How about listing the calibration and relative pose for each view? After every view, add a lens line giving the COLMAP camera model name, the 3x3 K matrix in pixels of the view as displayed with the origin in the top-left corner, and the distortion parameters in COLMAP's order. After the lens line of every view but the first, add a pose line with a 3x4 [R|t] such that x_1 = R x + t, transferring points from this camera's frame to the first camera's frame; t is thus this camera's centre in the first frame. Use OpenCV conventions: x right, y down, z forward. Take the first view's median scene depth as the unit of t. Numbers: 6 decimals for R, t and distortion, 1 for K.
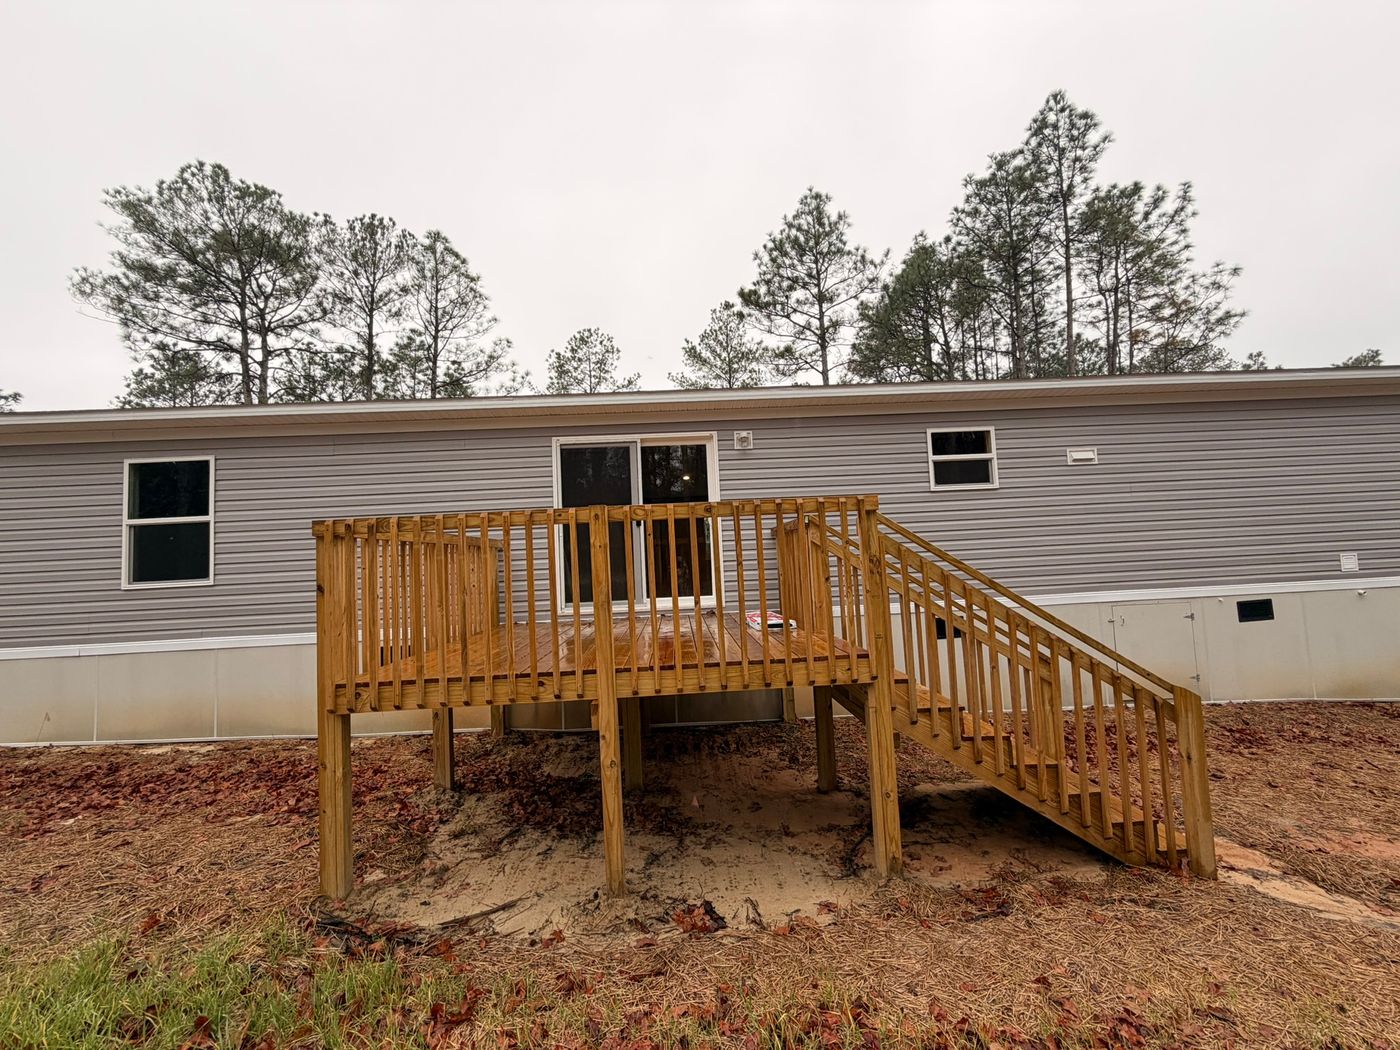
lens RADIAL K [[557.0, 0, 701.9], [0, 557.0, 526.8], [0, 0, 1]] dist [-0.001858, 0.000844]
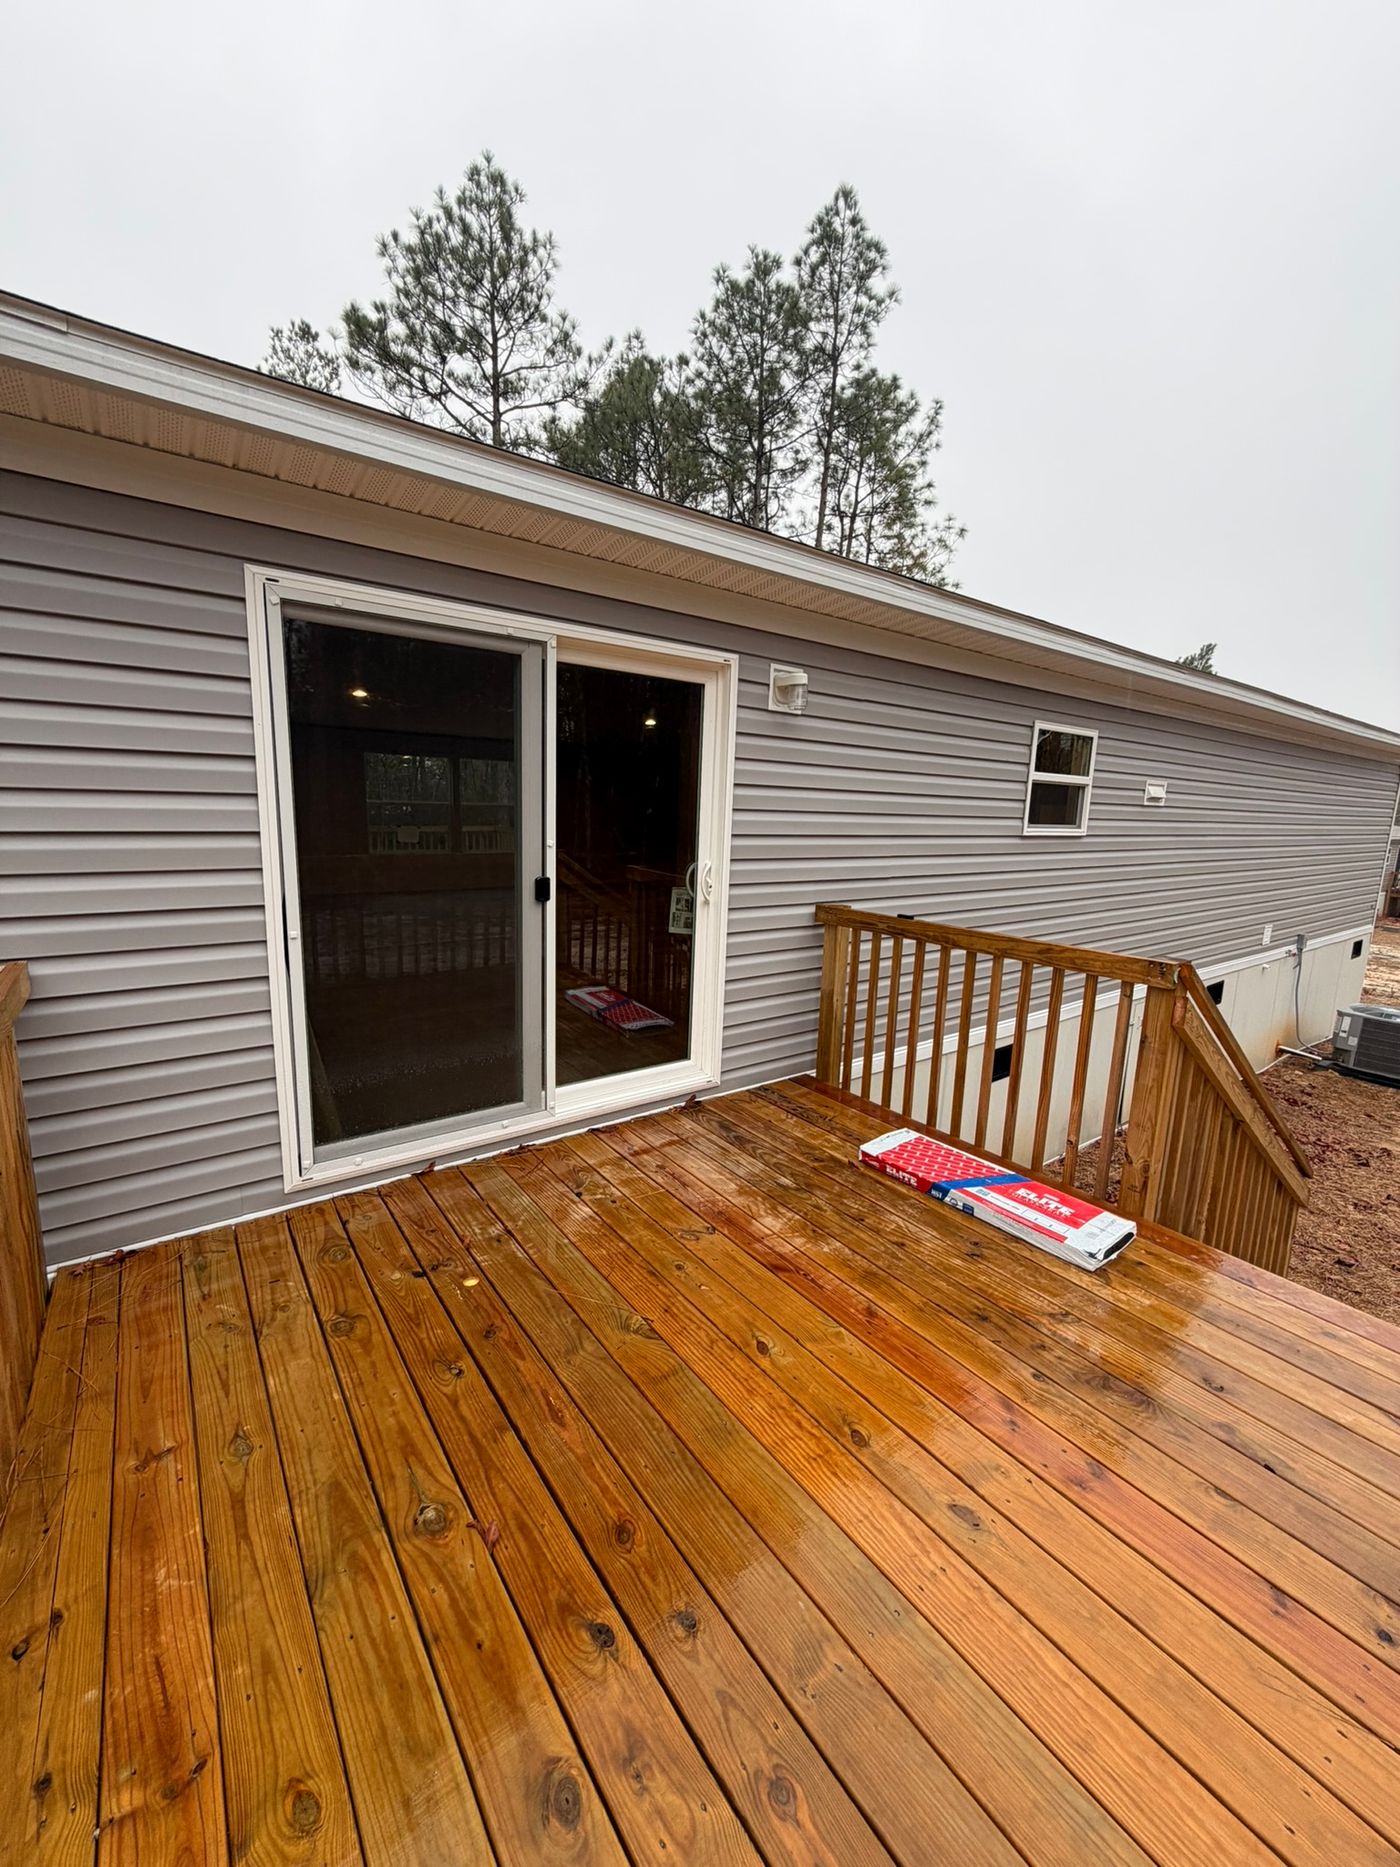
lens RADIAL K [[742.8, 0, 702.5], [0, 742.8, 934.3], [0, 0, 1]] dist [-0.001858, 0.000844]
pose [[0.829177, -0.022880, 0.558518, -0.062730], [-0.103895, 0.975444, 0.194202, -0.017586], [-0.549247, -0.219055, 0.806438, 0.121873]]
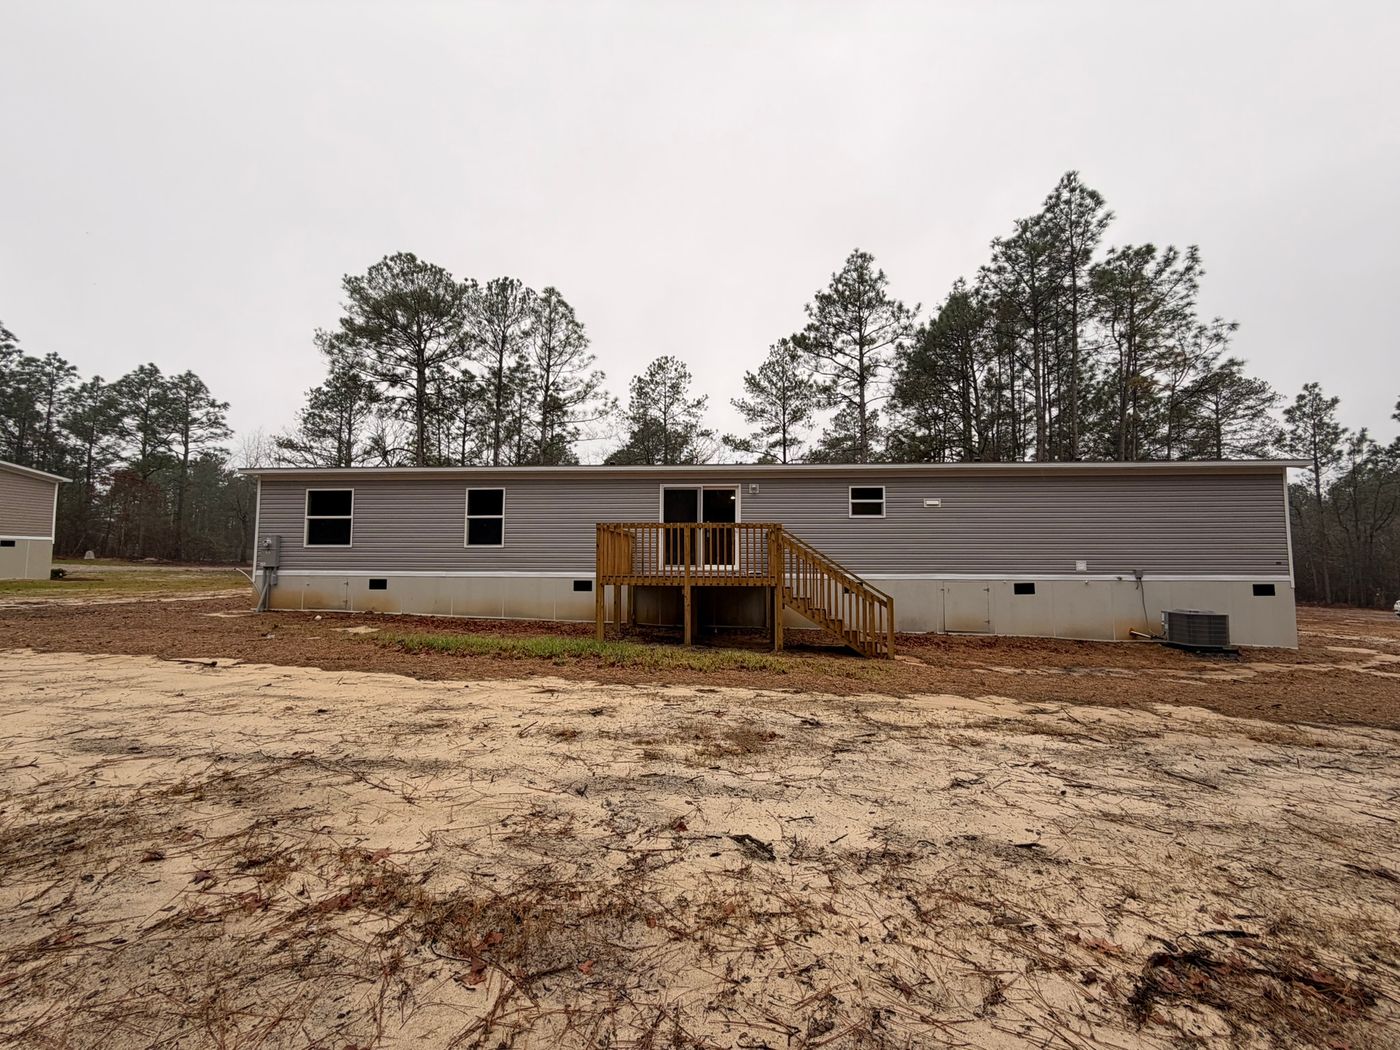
lens RADIAL K [[557.0, 0, 707.5], [0, 557.0, 524.8], [0, 0, 1]] dist [-0.001858, 0.000844]
pose [[0.993970, 0.043867, -0.100492, 0.025290], [-0.044582, 0.998994, -0.004886, -0.001812], [0.100176, 0.009337, 0.994926, -0.220526]]
